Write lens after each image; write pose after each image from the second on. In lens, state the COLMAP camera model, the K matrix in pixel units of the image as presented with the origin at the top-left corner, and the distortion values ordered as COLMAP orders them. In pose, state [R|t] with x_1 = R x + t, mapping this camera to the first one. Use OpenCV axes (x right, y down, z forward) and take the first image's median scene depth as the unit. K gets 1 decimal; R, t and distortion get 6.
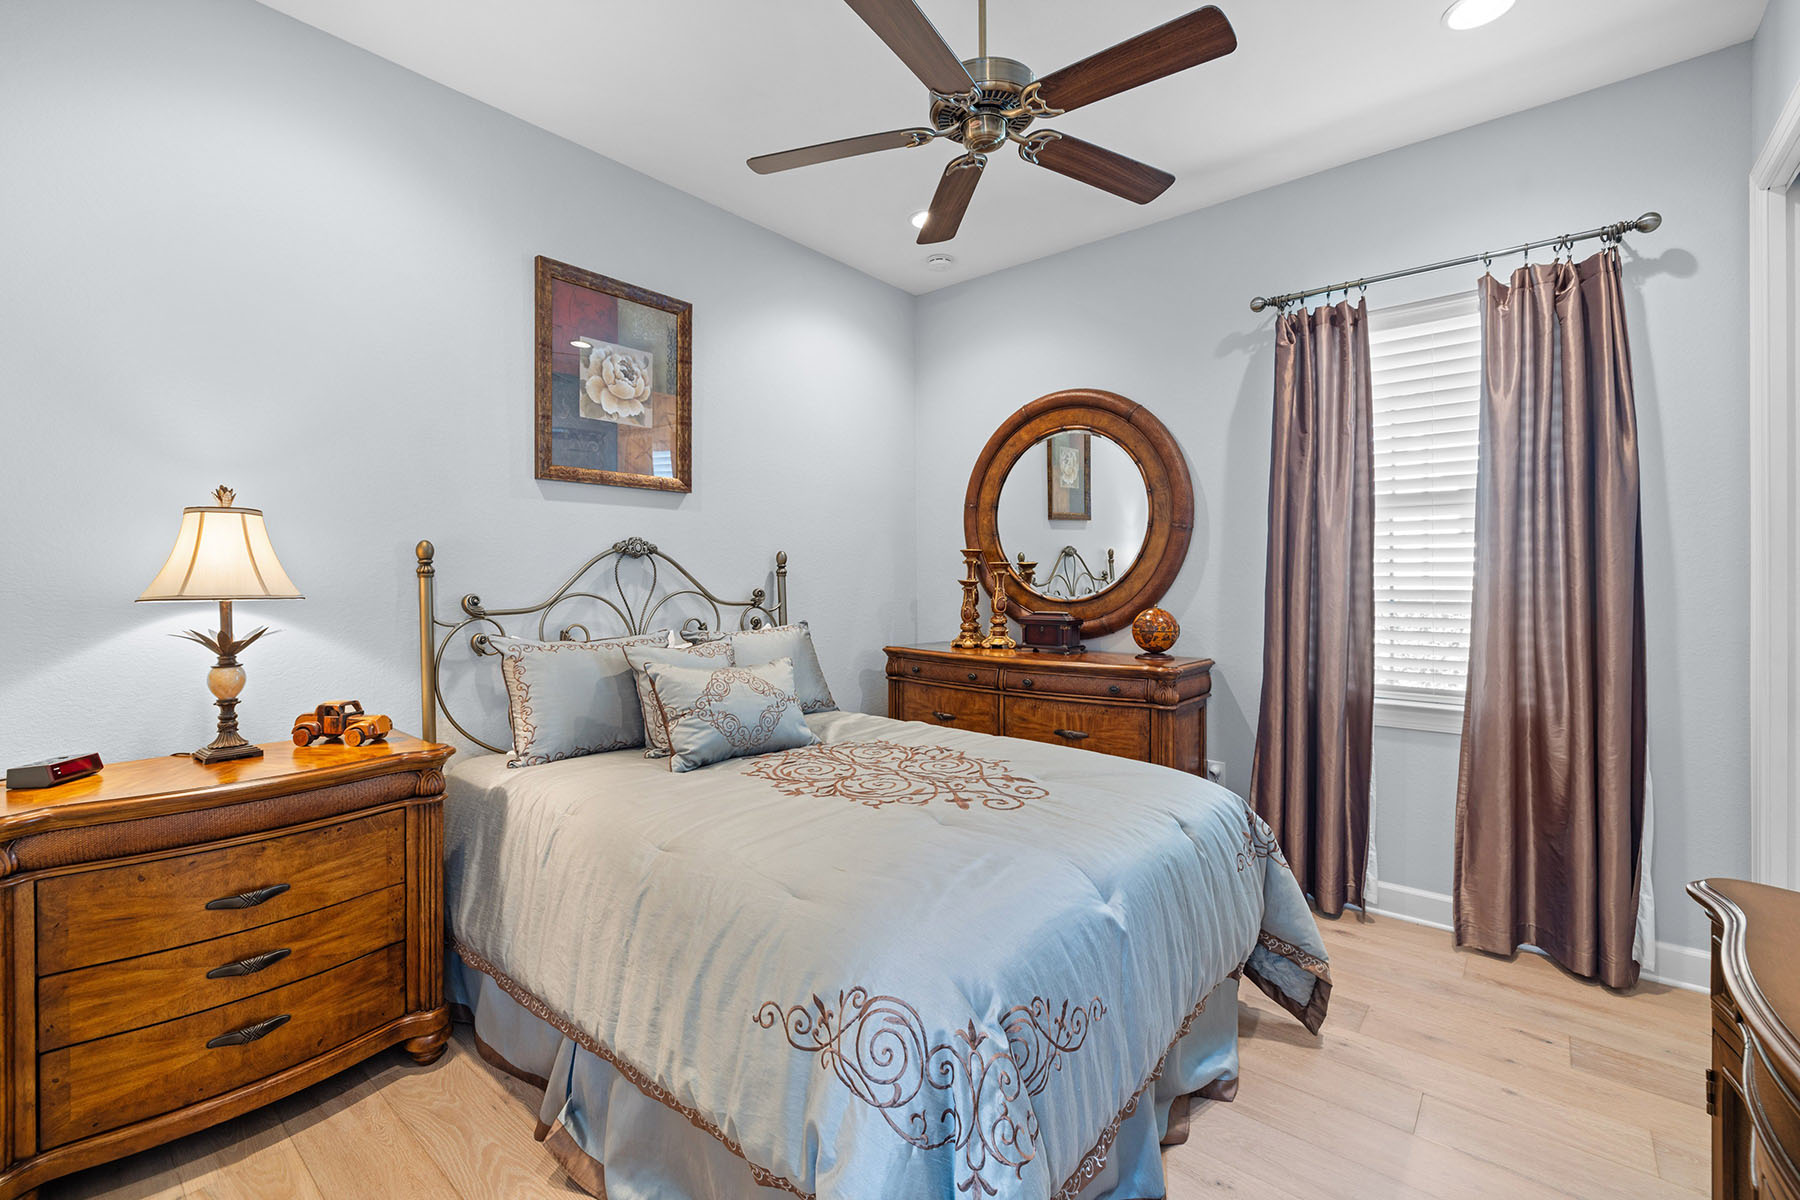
lens RADIAL K [[760.0, 0, 896.7], [0, 760.0, 587.2], [0, 0, 1]] dist [0.004316, -0.000111]
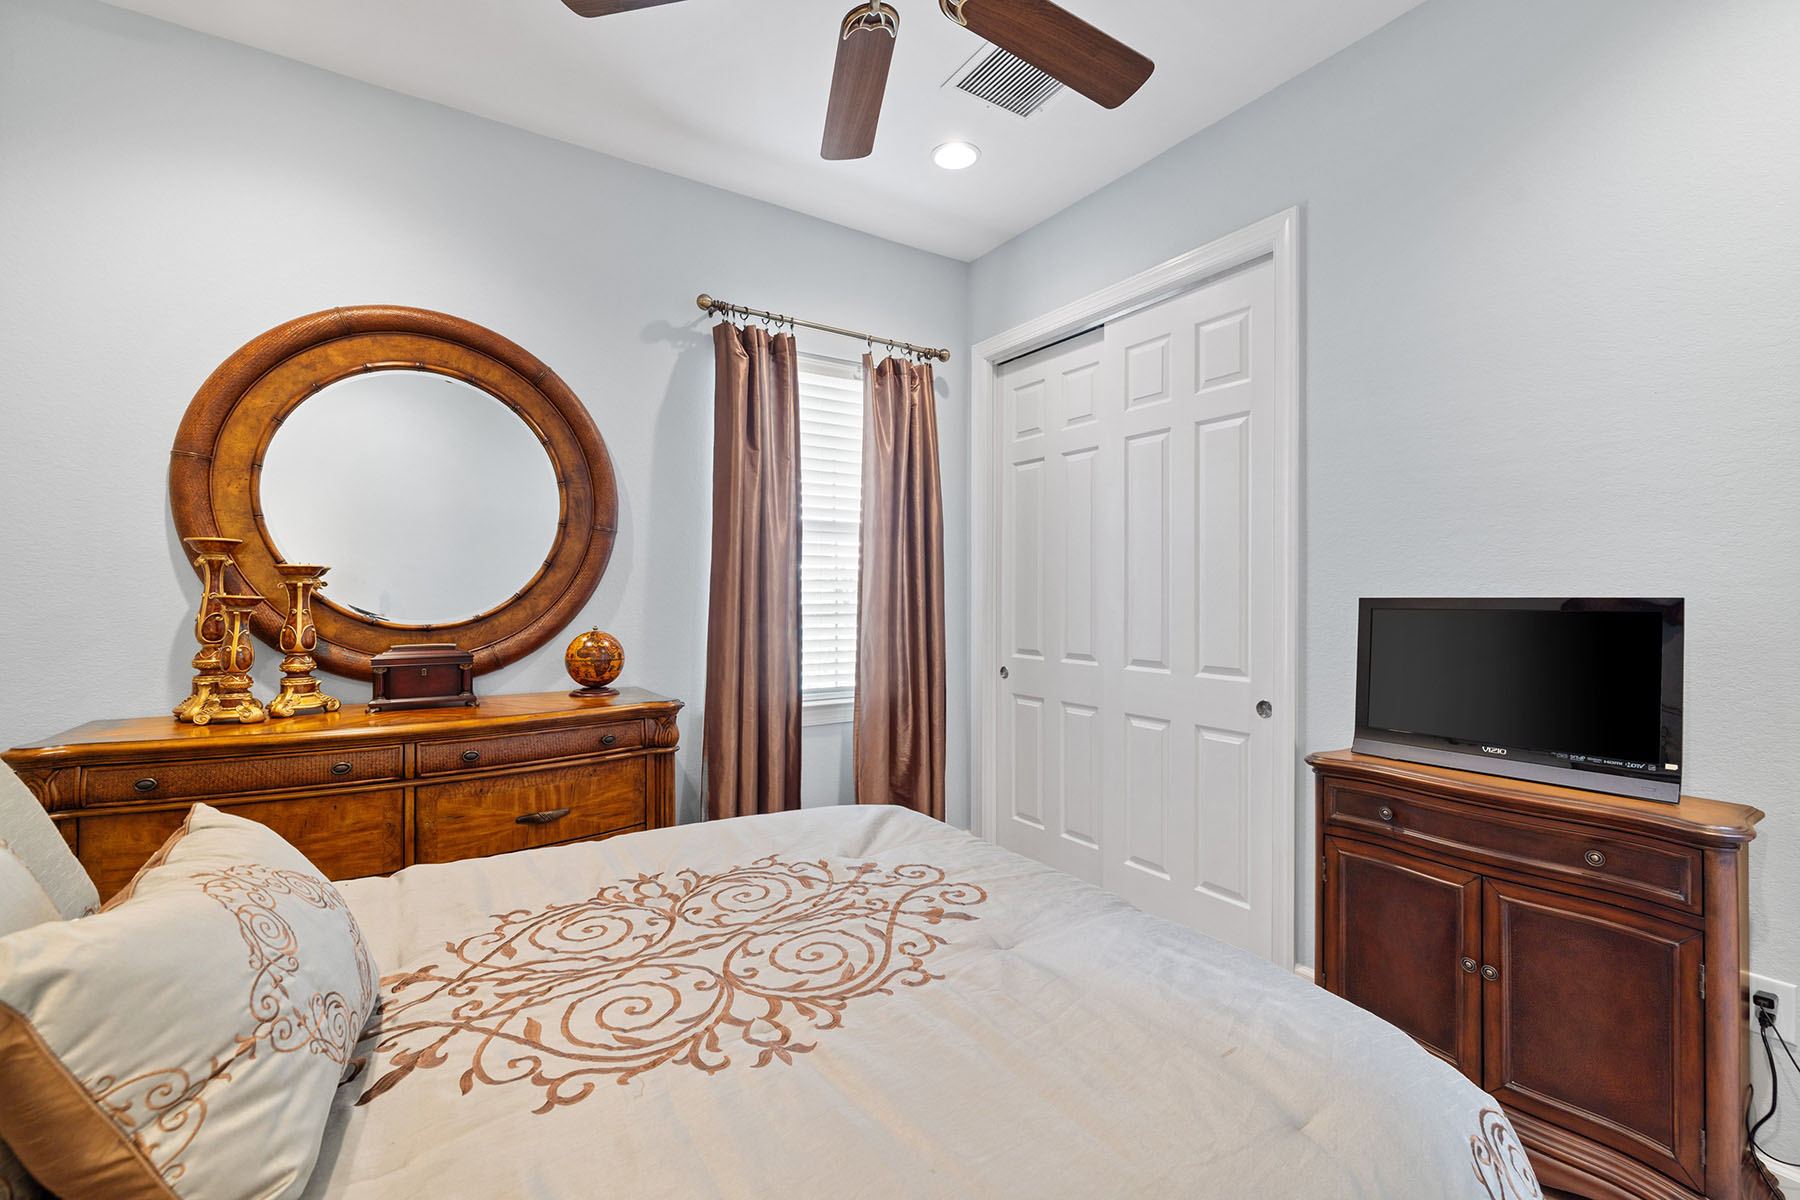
lens RADIAL K [[760.0, 0, 900.4], [0, 760.0, 598.4], [0, 0, 1]] dist [0.004316, -0.000111]
pose [[0.296898, -0.003413, 0.954903, -0.335288], [0.009058, 0.999959, 0.000758, -0.004262], [-0.954866, 0.008425, 0.296917, 0.472014]]
